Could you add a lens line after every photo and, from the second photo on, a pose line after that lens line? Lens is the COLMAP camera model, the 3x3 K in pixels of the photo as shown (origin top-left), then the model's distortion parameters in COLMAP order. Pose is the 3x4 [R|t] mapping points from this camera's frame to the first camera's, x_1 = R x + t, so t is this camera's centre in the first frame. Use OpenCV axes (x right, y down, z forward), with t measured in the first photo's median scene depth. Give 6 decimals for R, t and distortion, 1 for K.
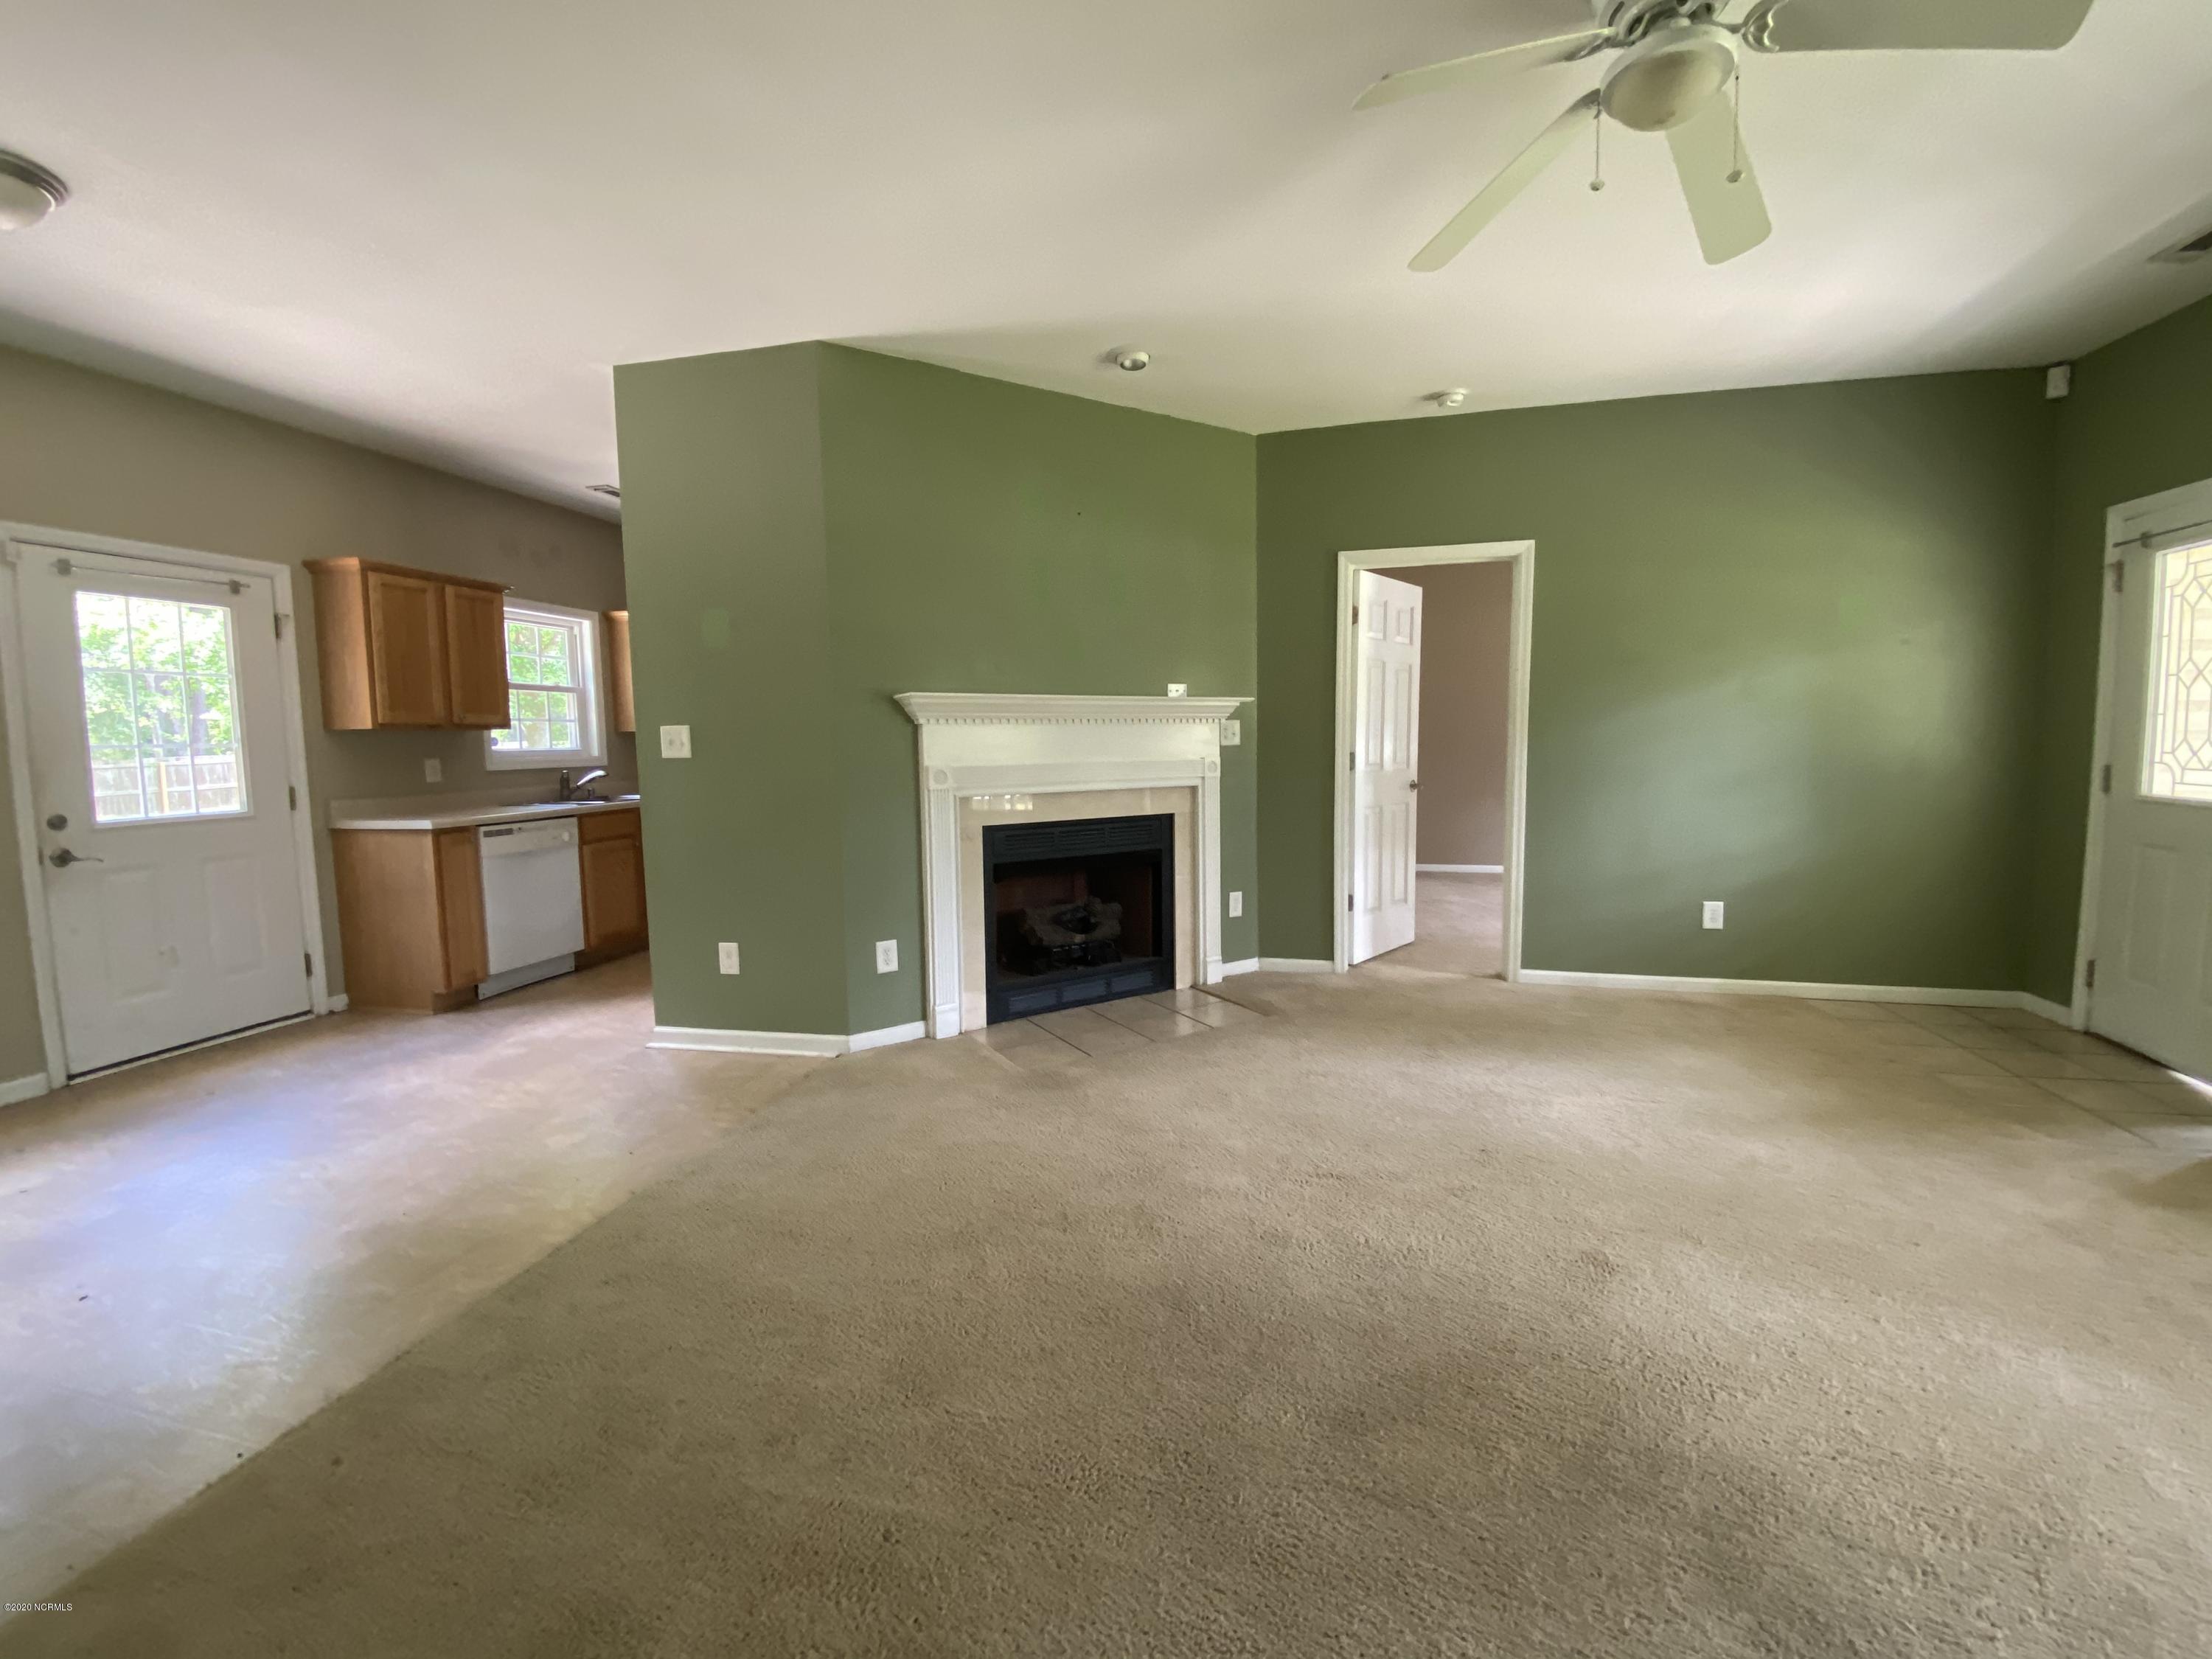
lens RADIAL K [[886.6, 0, 1118.1], [0, 886.6, 814.5], [0, 0, 1]] dist [0.036095, -0.028159]
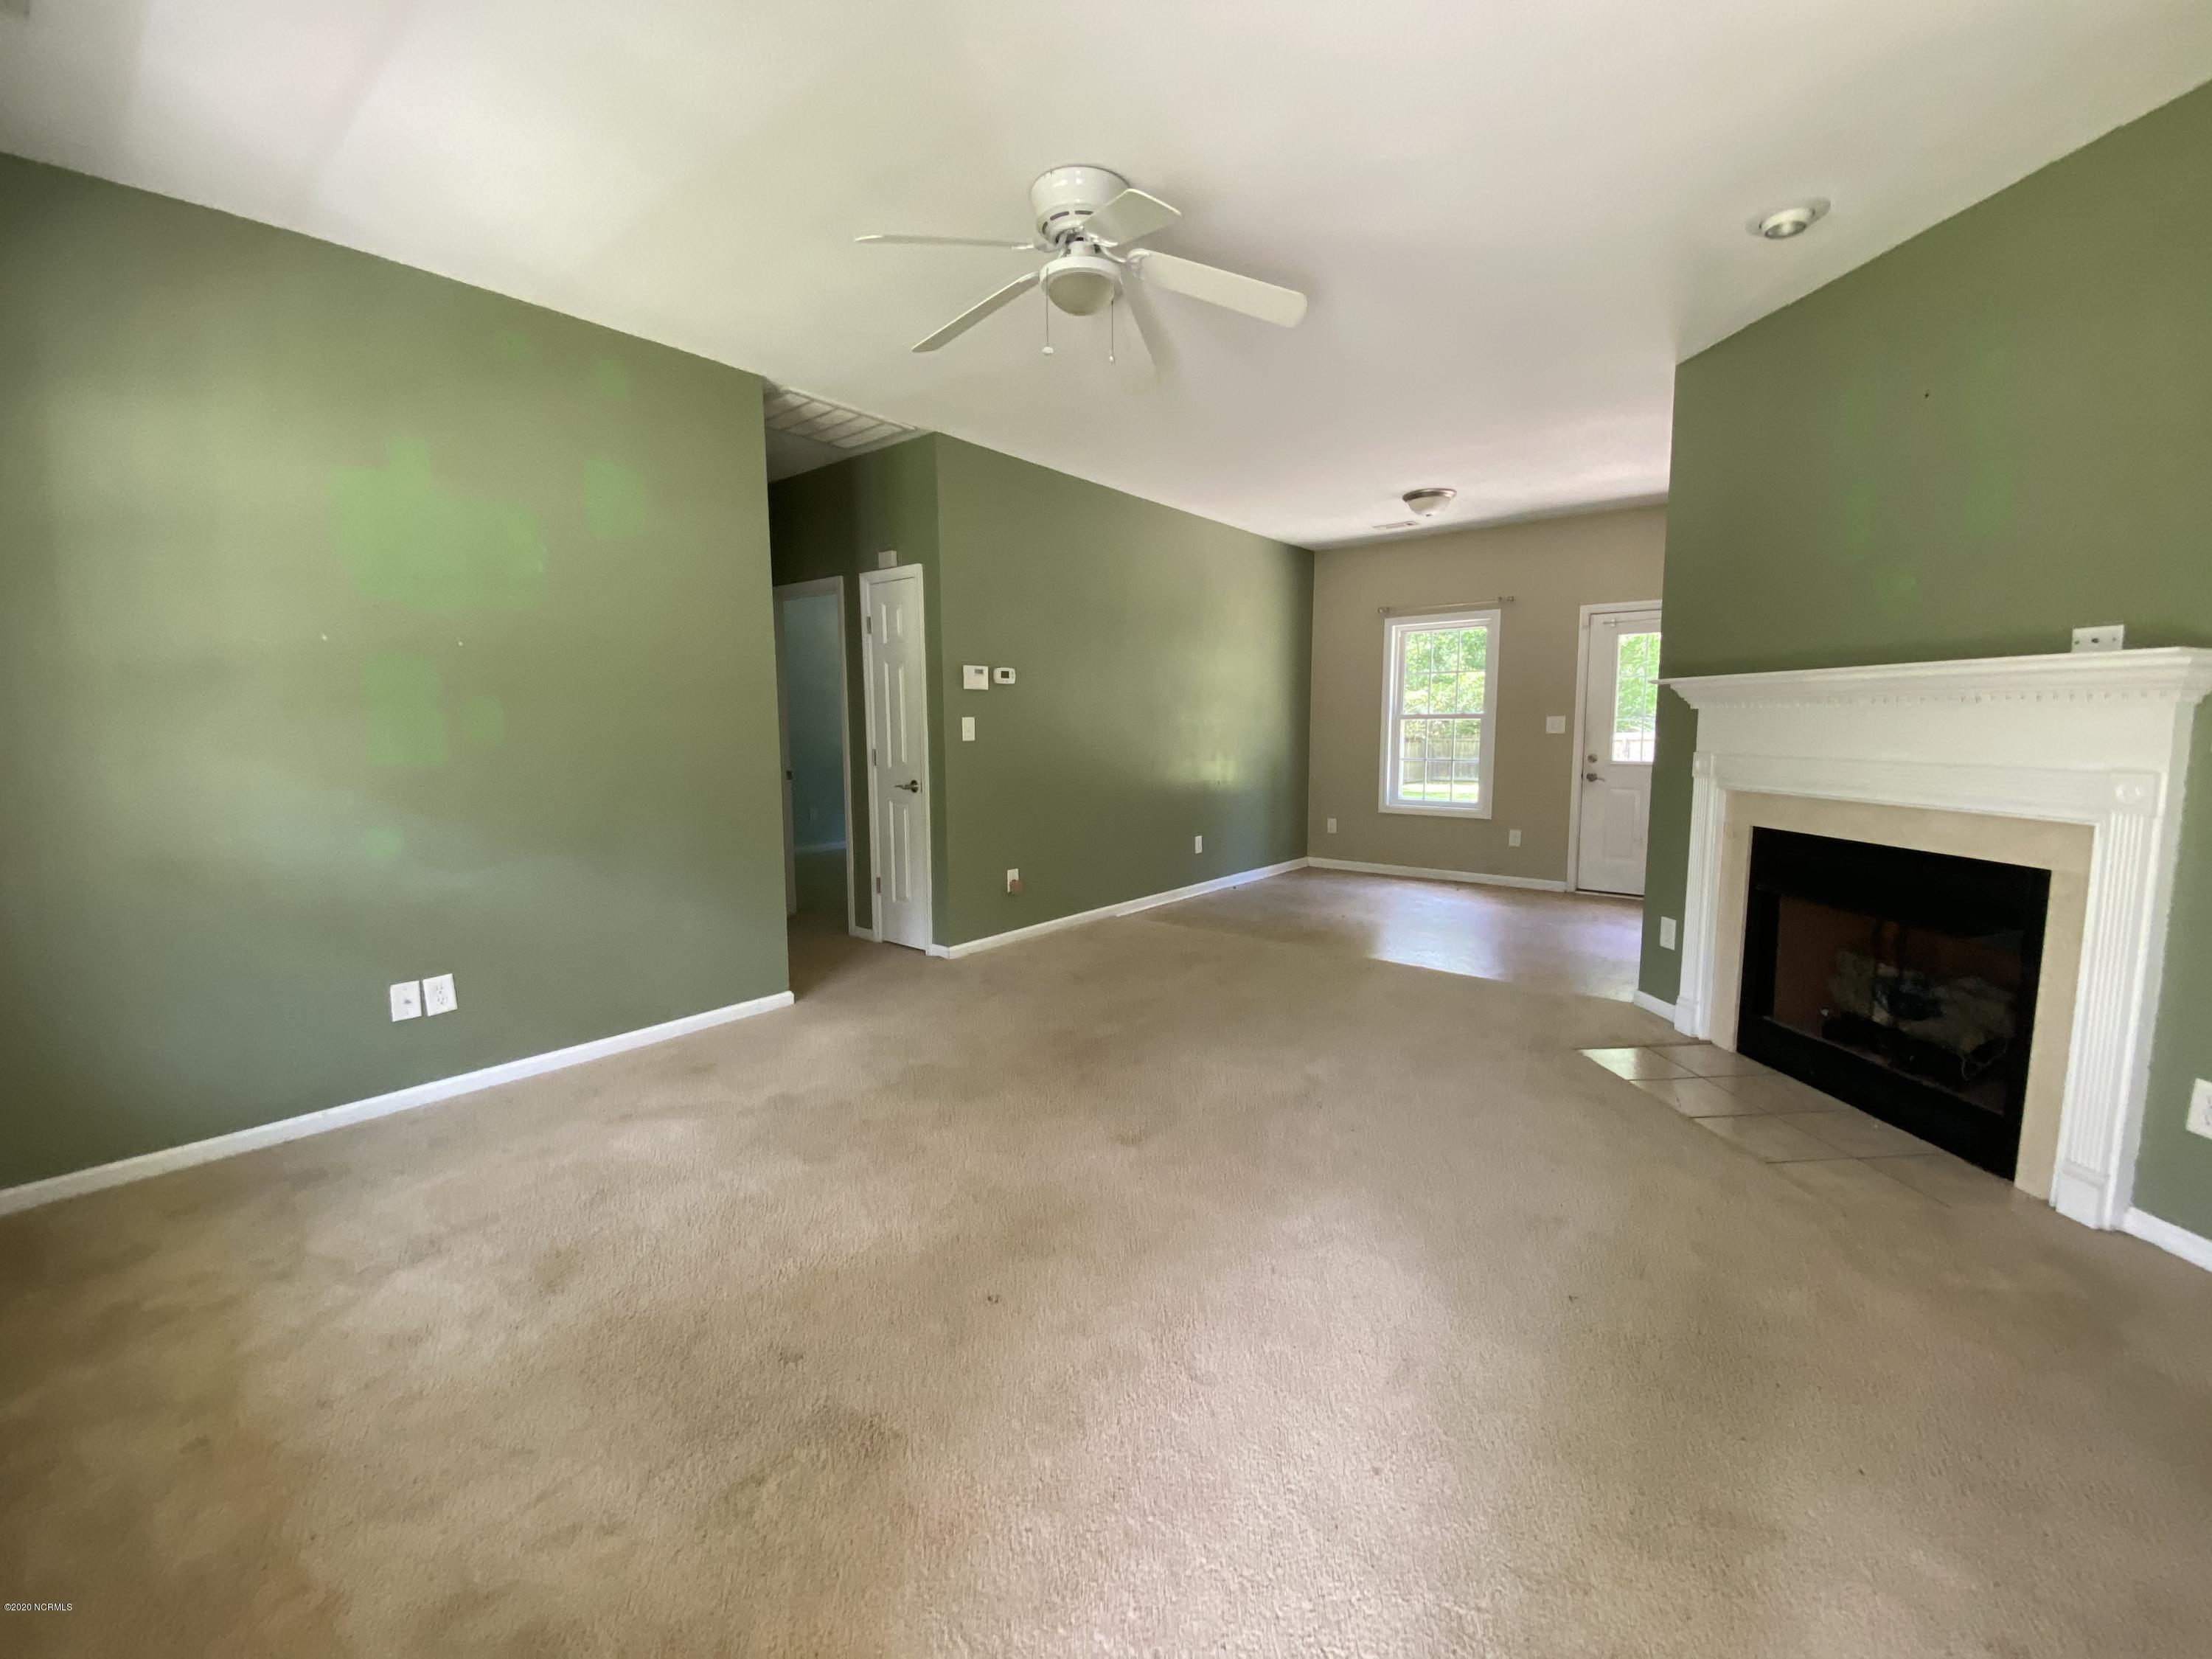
lens RADIAL K [[899.3, 0, 1113.4], [0, 899.3, 817.7], [0, 0, 1]] dist [0.017397, -0.018572]
pose [[-0.447365, 0.112610, -0.887234, 0.826444], [-0.063694, 0.985511, 0.157200, -0.085270], [0.892080, 0.126837, -0.433711, 0.750068]]
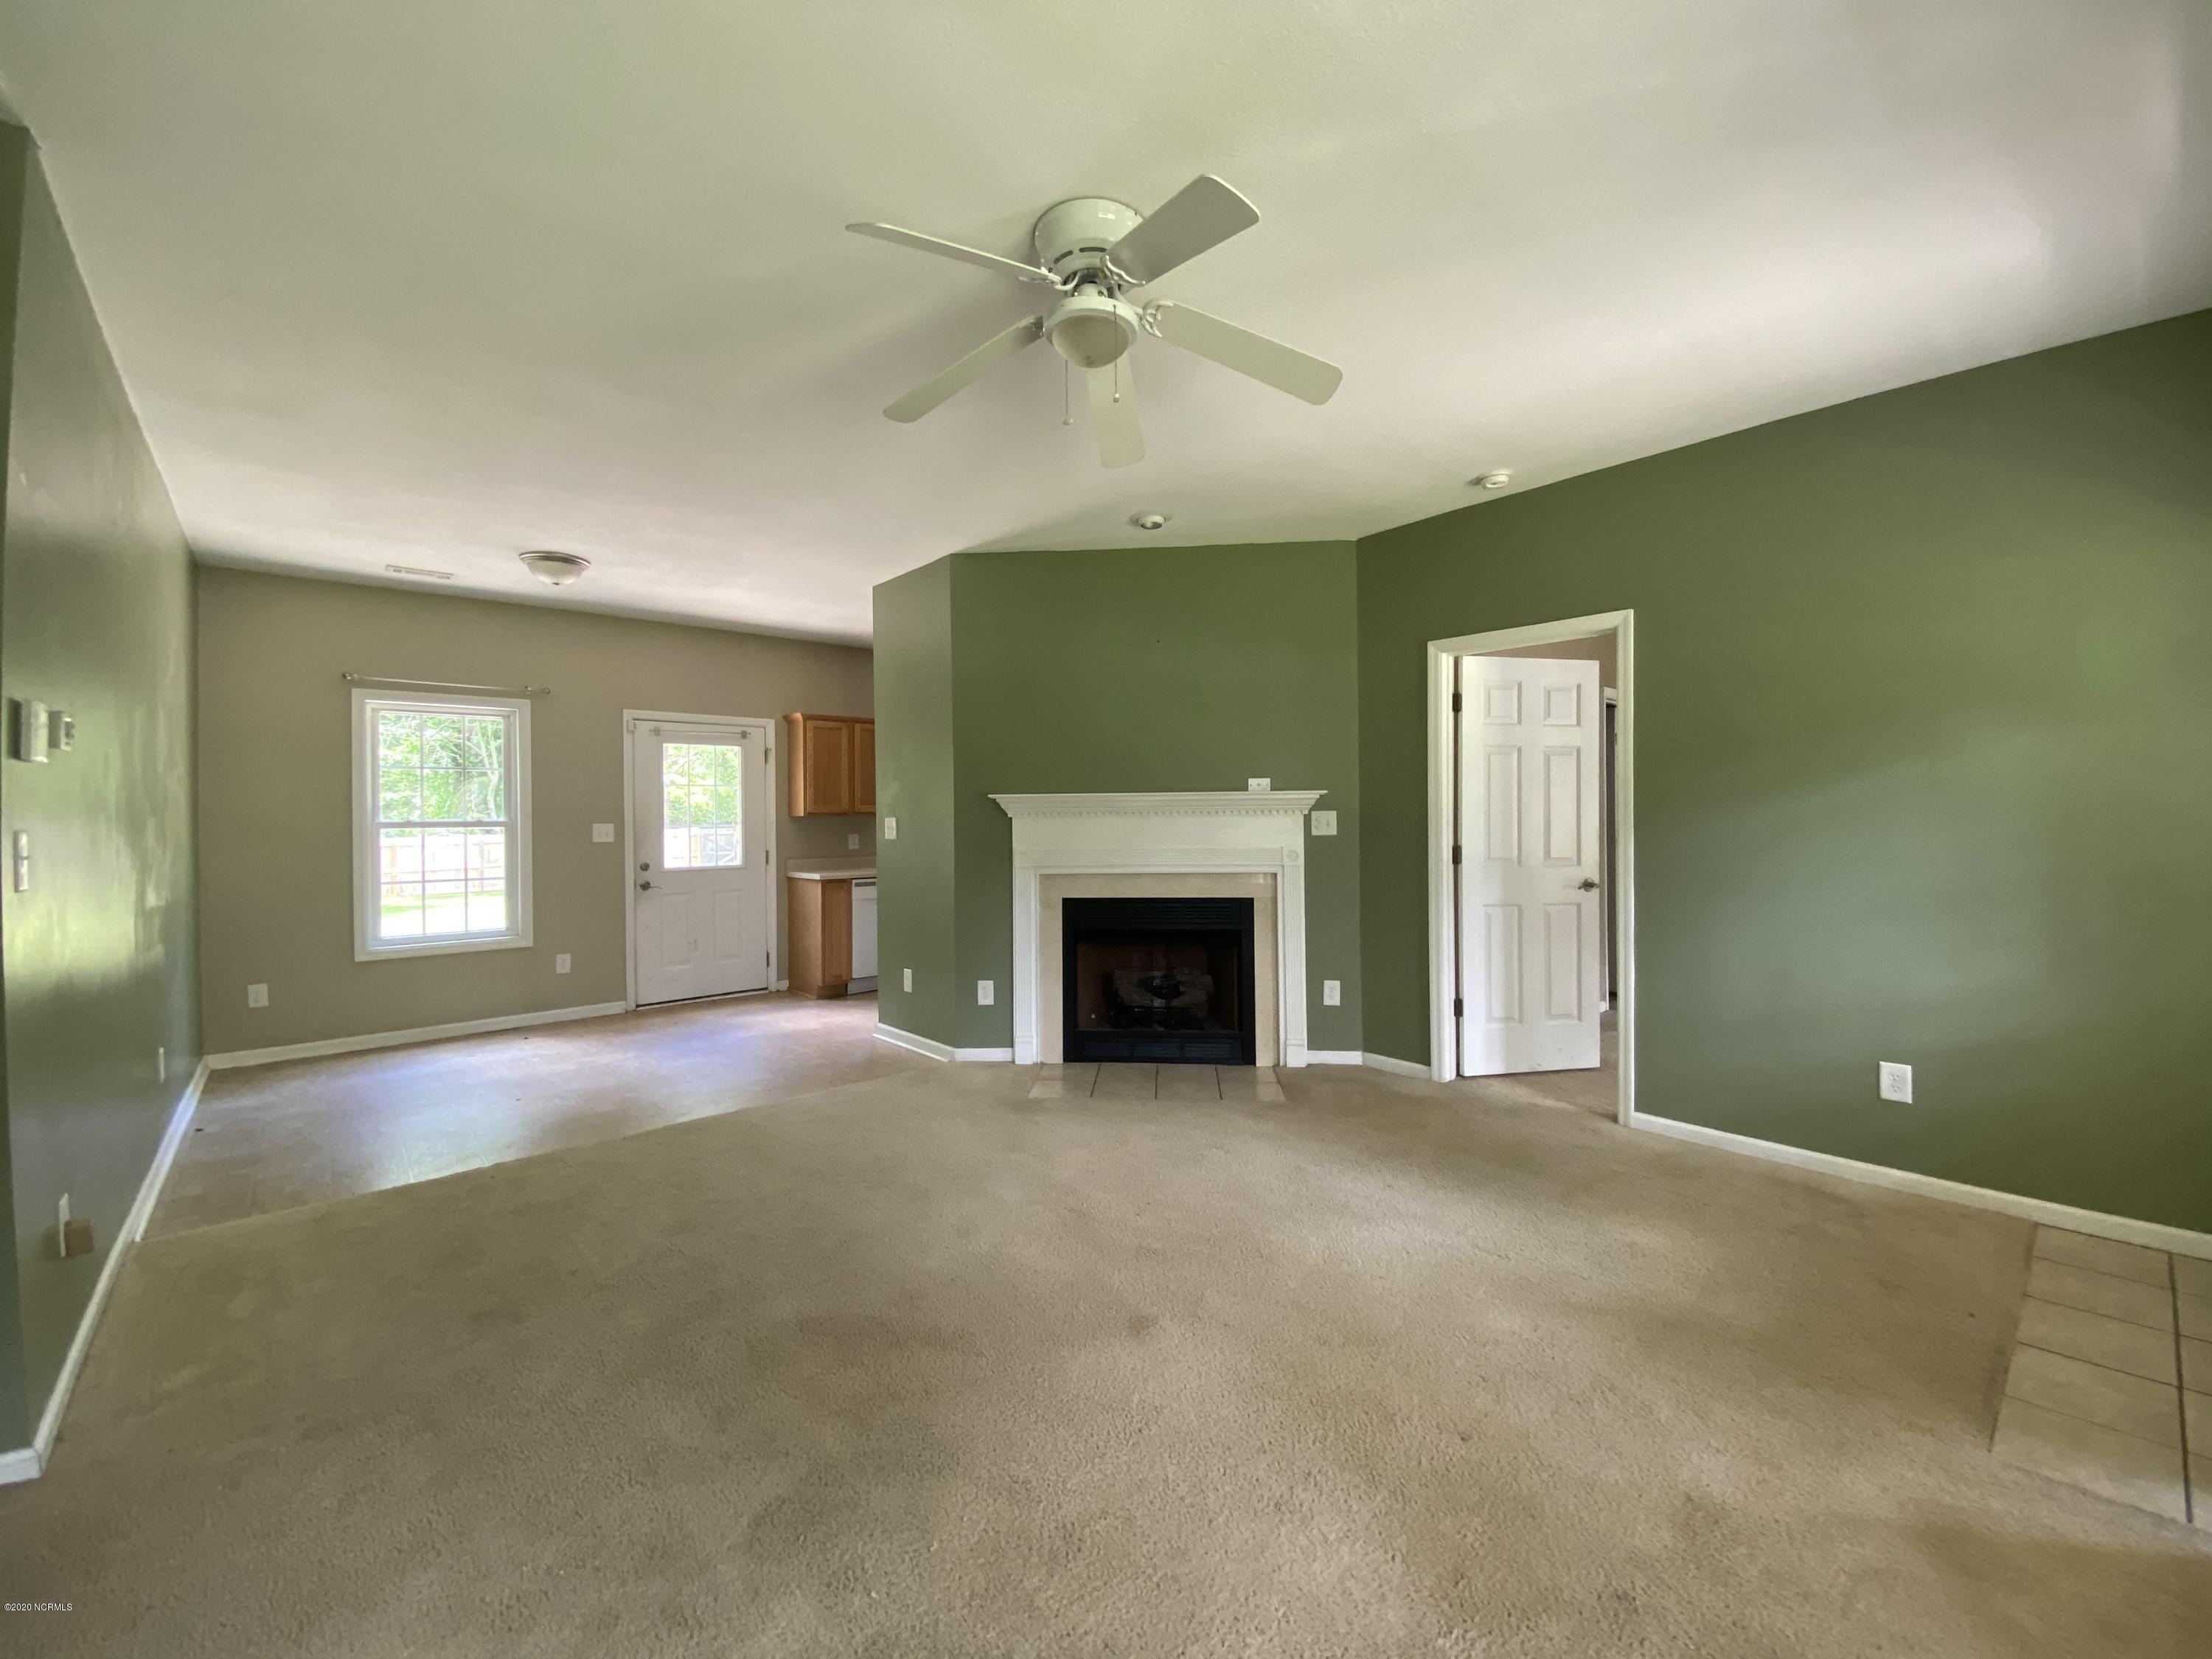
lens RADIAL K [[886.6, 0, 1118.1], [0, 886.6, 814.5], [0, 0, 1]] dist [0.036095, -0.028159]
pose [[0.815768, 0.005786, -0.578350, 0.570492], [-0.052330, 0.996587, -0.063842, -0.026055], [0.576007, 0.082345, 0.813287, 0.020619]]
